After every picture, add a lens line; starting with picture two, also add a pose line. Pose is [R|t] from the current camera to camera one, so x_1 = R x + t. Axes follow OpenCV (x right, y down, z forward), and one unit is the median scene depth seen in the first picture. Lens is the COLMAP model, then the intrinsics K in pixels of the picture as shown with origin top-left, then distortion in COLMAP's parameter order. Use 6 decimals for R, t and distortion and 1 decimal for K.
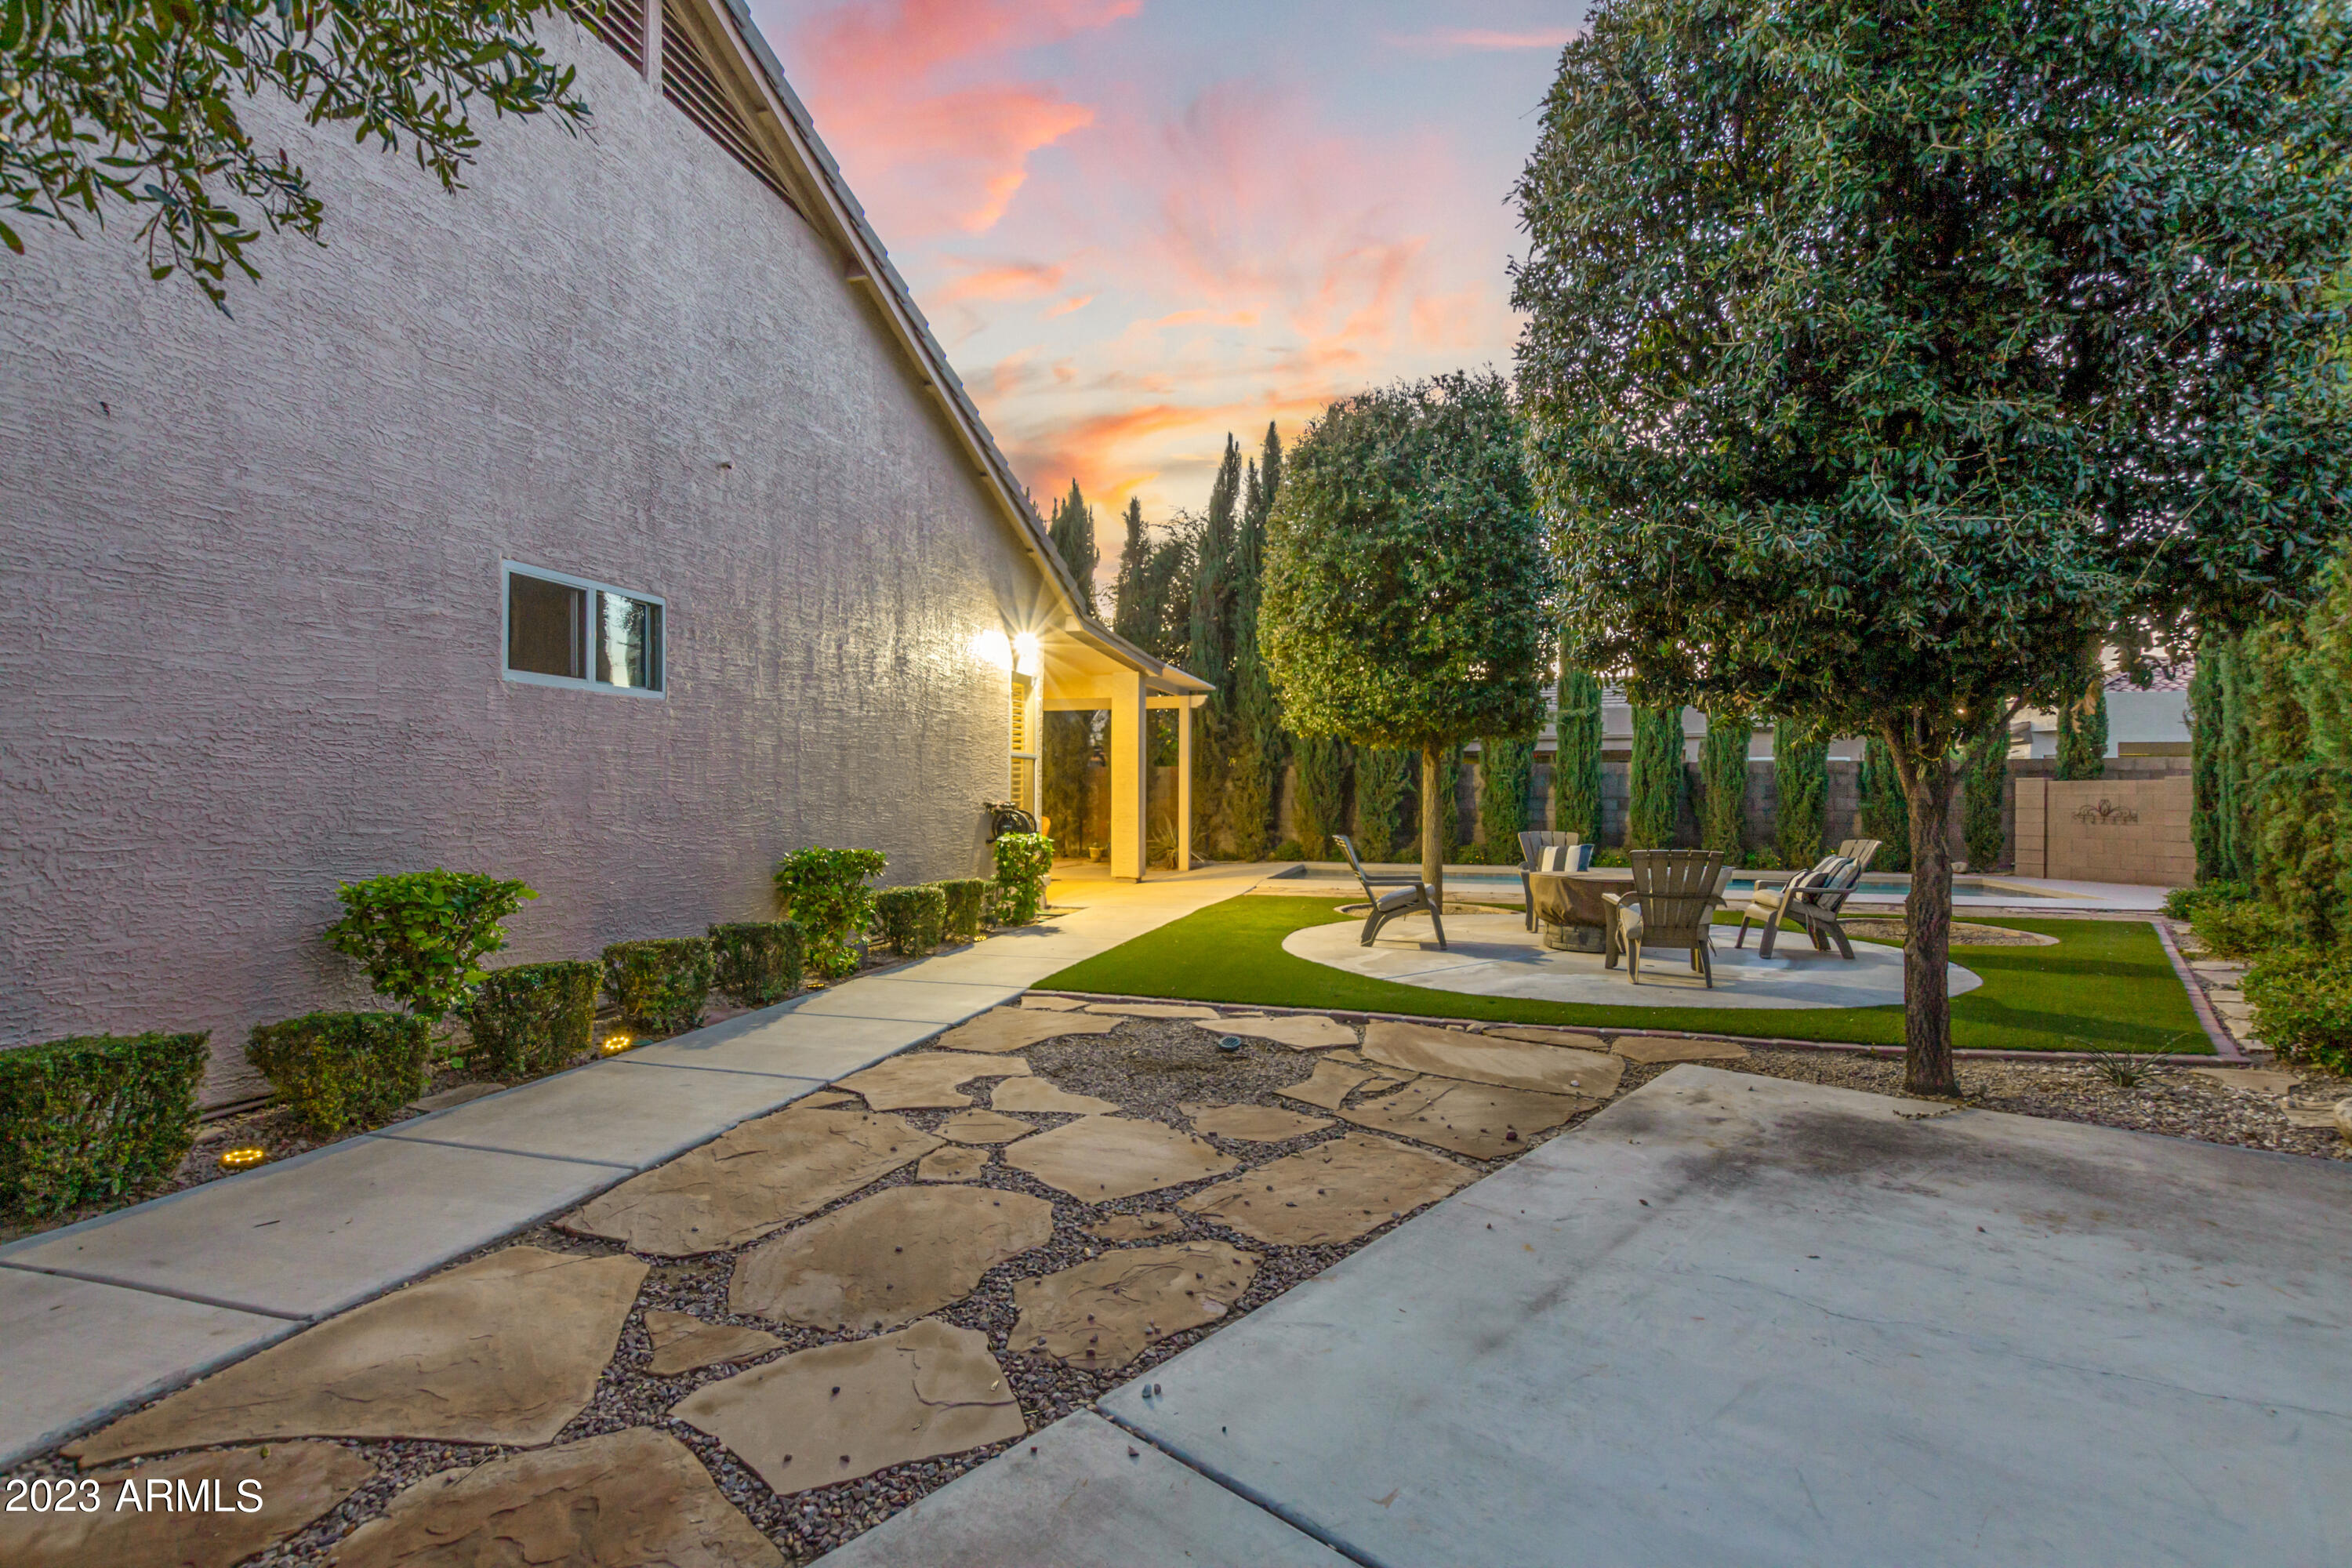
lens RADIAL K [[1091.1, 0, 1186.2], [0, 1091.1, 792.3], [0, 0, 1]] dist [0.006384, 0.000095]
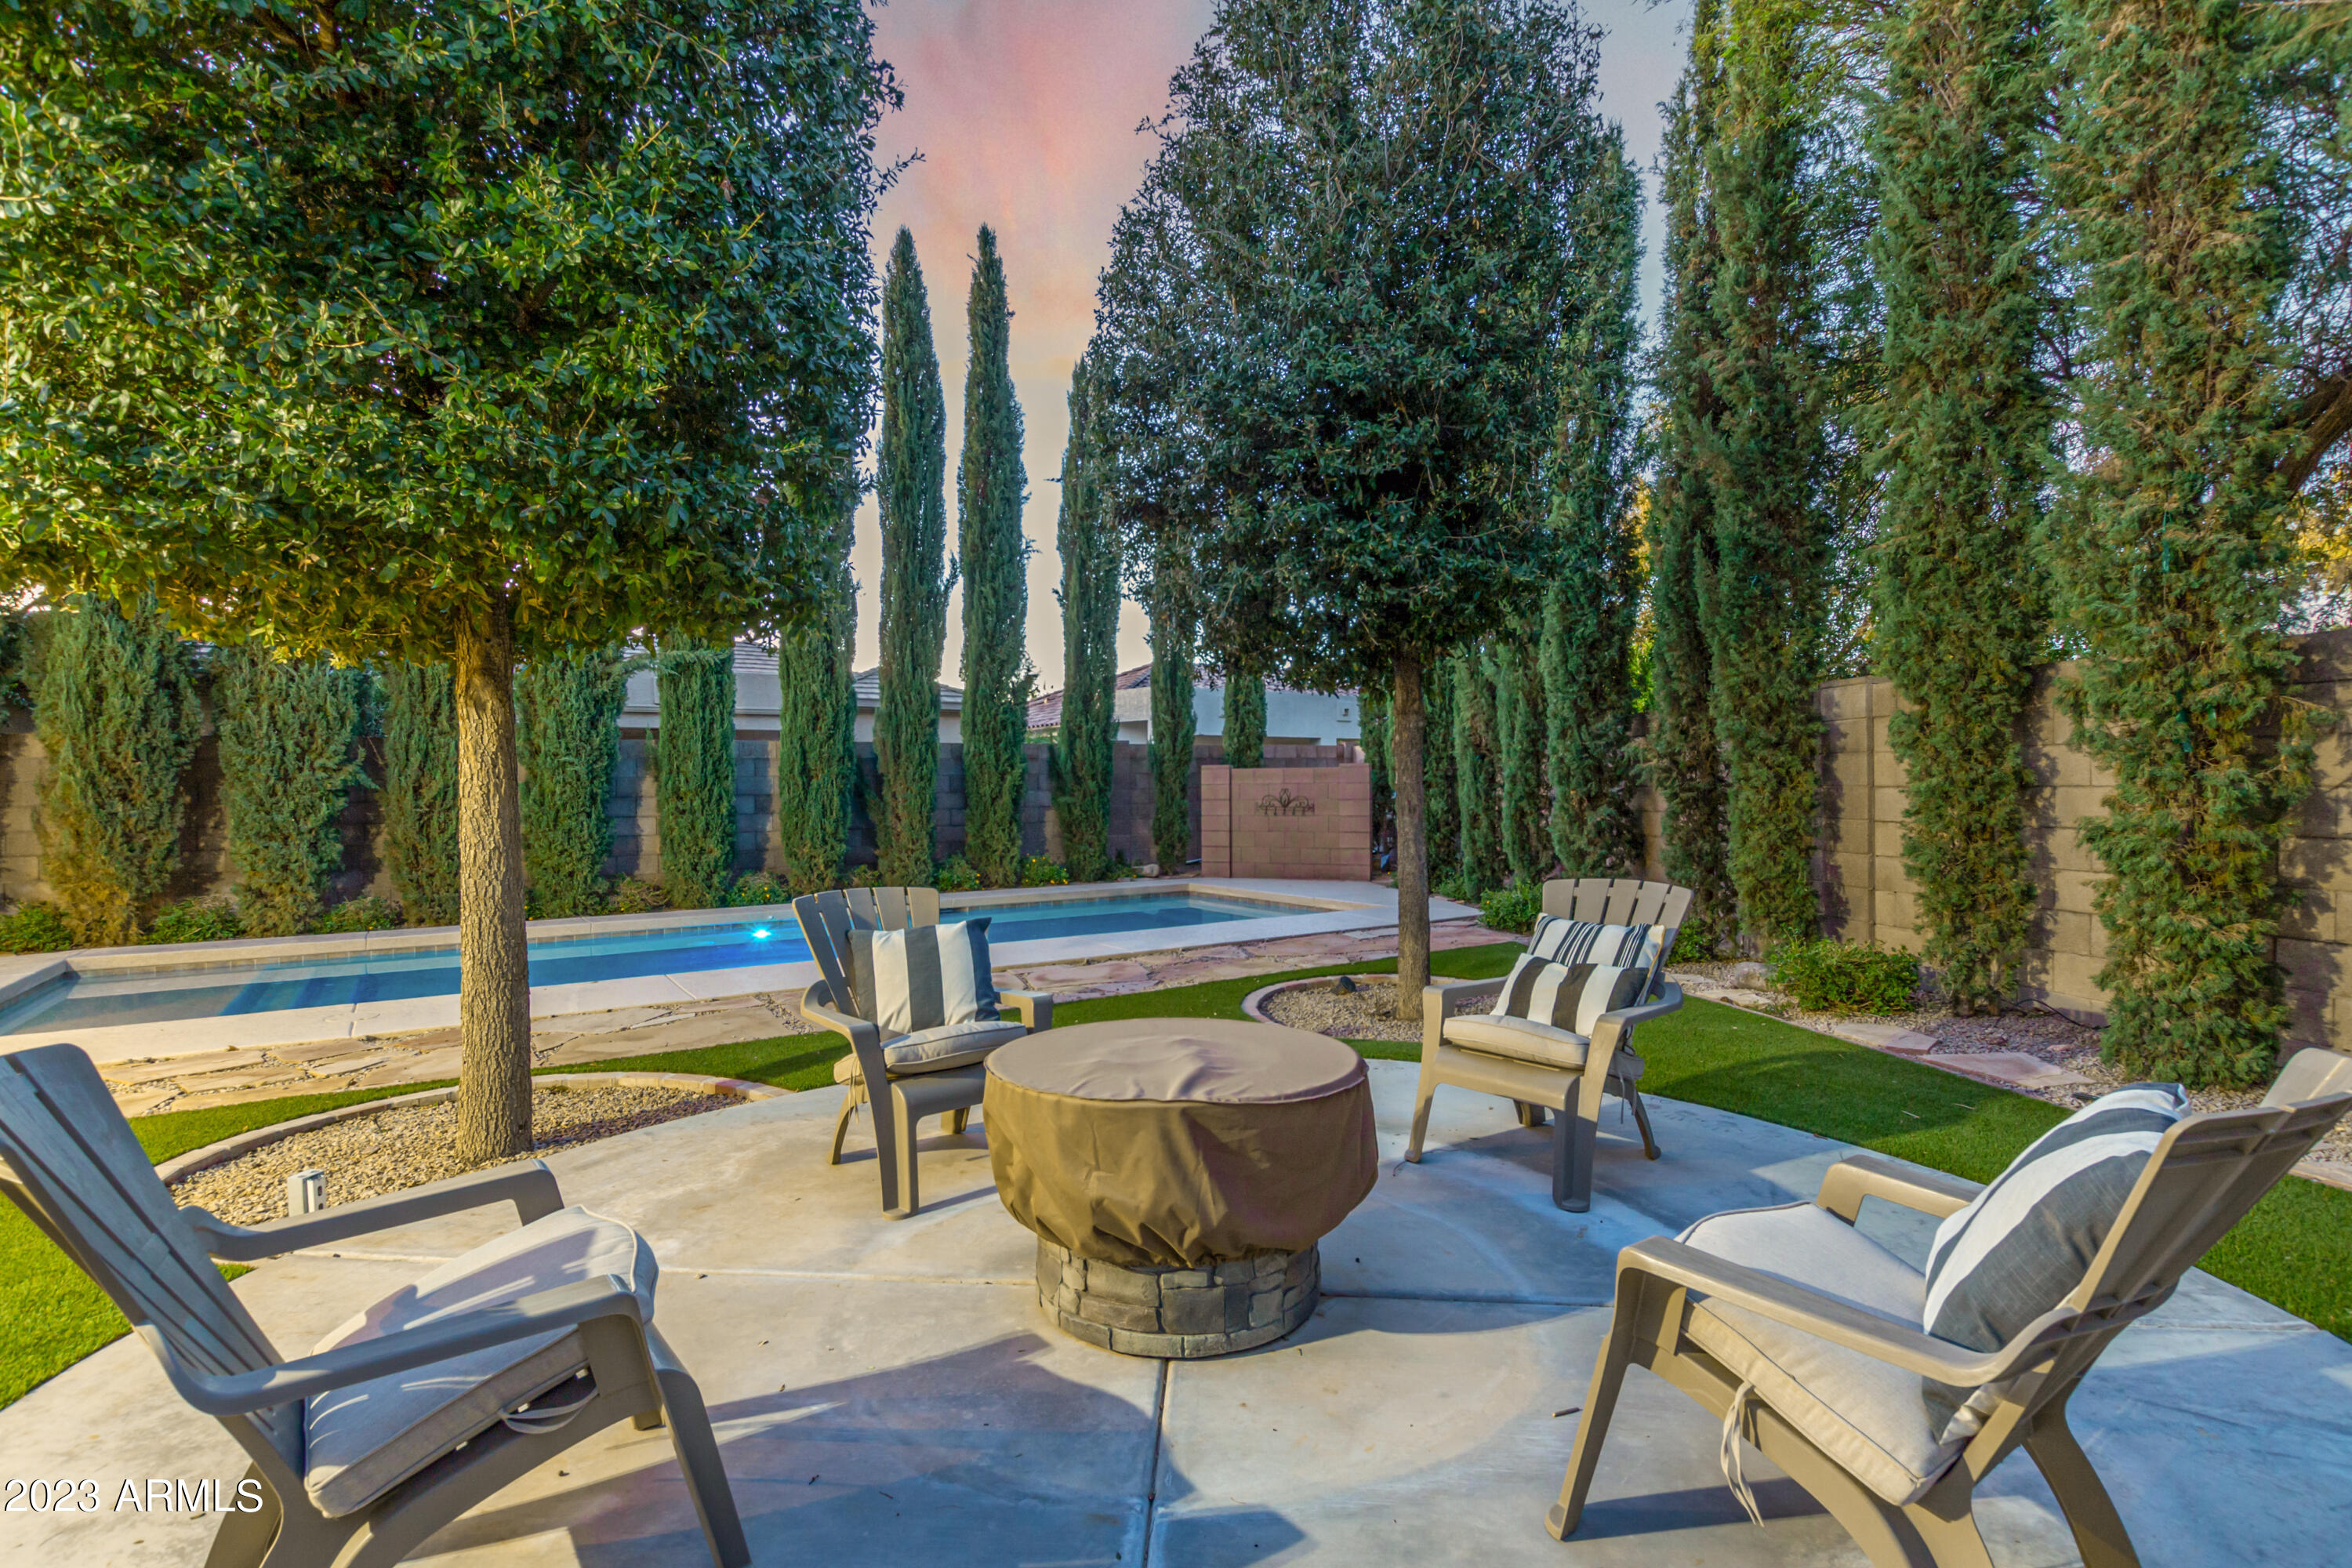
lens RADIAL K [[1091.1, 0, 1172.7], [0, 1091.1, 796.6], [0, 0, 1]] dist [0.006384, 0.000095]
pose [[0.653898, -0.016272, 0.756408, 0.069509], [0.010195, 0.999867, 0.012696, 0.000340], [-0.756514, -0.000590, 0.653977, 0.401988]]
